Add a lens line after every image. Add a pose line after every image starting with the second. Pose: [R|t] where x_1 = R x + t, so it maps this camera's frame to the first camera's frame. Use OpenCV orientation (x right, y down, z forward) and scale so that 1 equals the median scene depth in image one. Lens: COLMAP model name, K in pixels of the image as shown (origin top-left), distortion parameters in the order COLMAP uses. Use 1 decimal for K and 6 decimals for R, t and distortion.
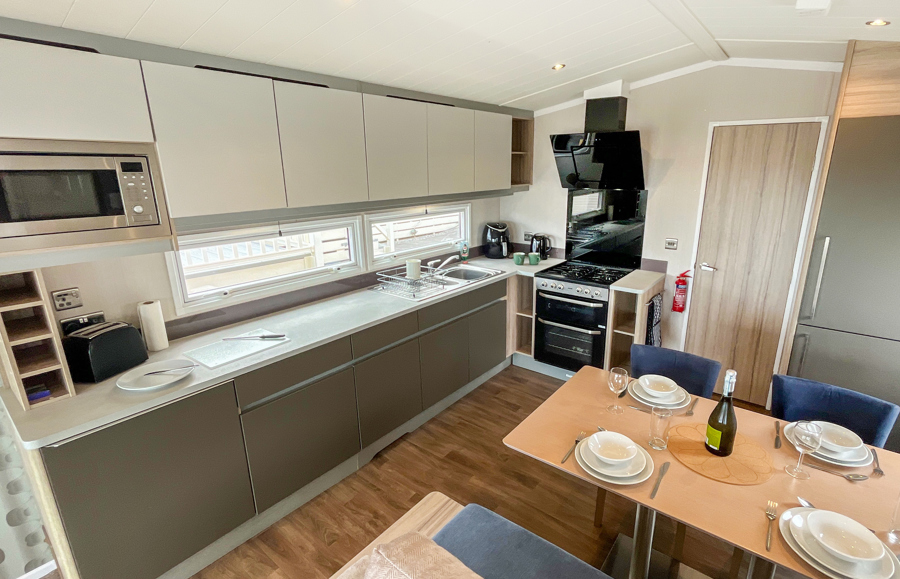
lens RADIAL K [[440.6, 0, 474.1], [0, 440.6, 279.0], [0, 0, 1]] dist [-0.006991, 0.001582]
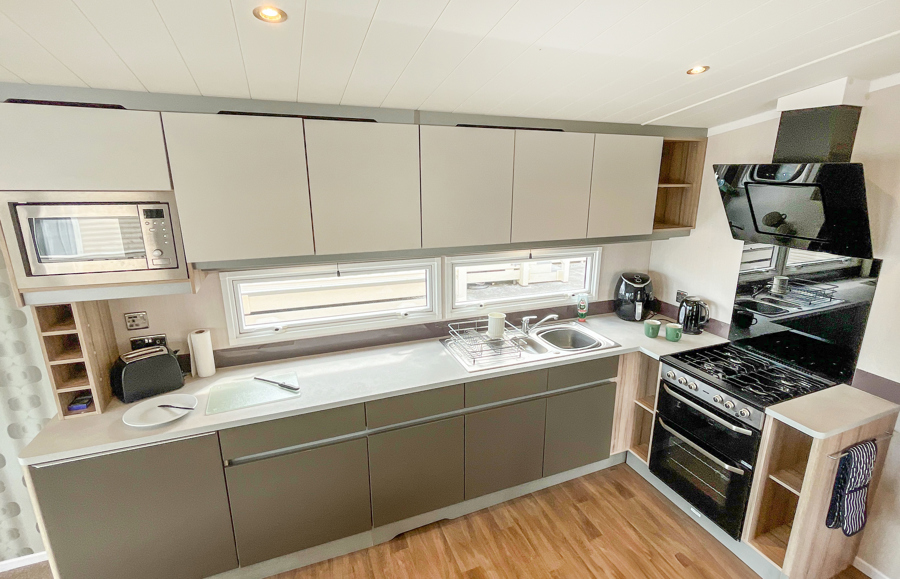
lens RADIAL K [[440.6, 0, 472.0], [0, 440.6, 283.1], [0, 0, 1]] dist [-0.006991, 0.001582]
pose [[0.869126, 0.134451, -0.475965, 0.214523], [-0.136755, 0.990151, 0.029980, -0.121180], [0.475308, 0.039034, 0.878953, 0.238402]]
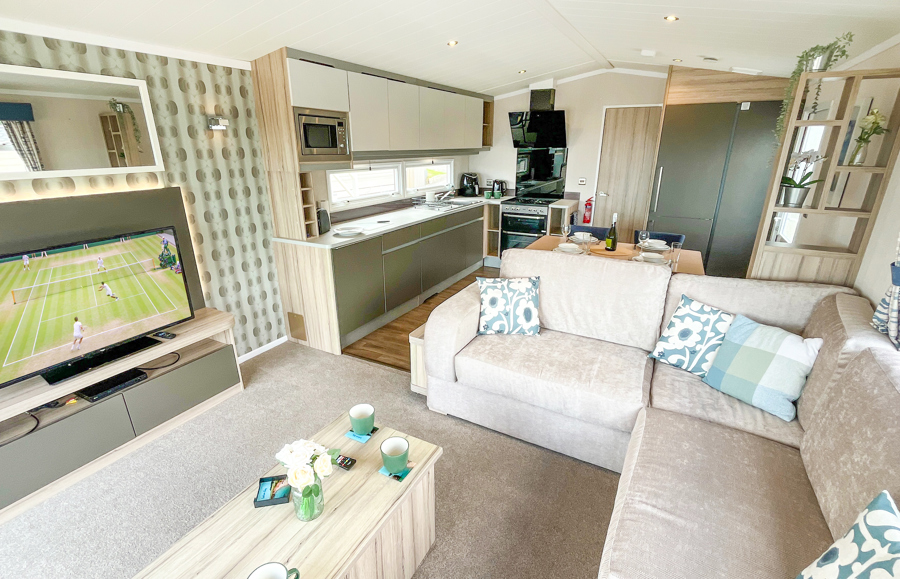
lens RADIAL K [[440.6, 0, 442.2], [0, 440.6, 297.8], [0, 0, 1]] dist [-0.006991, 0.001582]
pose [[0.989280, -0.044956, 0.138936, -0.337225], [0.034088, 0.996241, 0.079631, 0.216590], [-0.141994, -0.074041, 0.987095, -0.618052]]
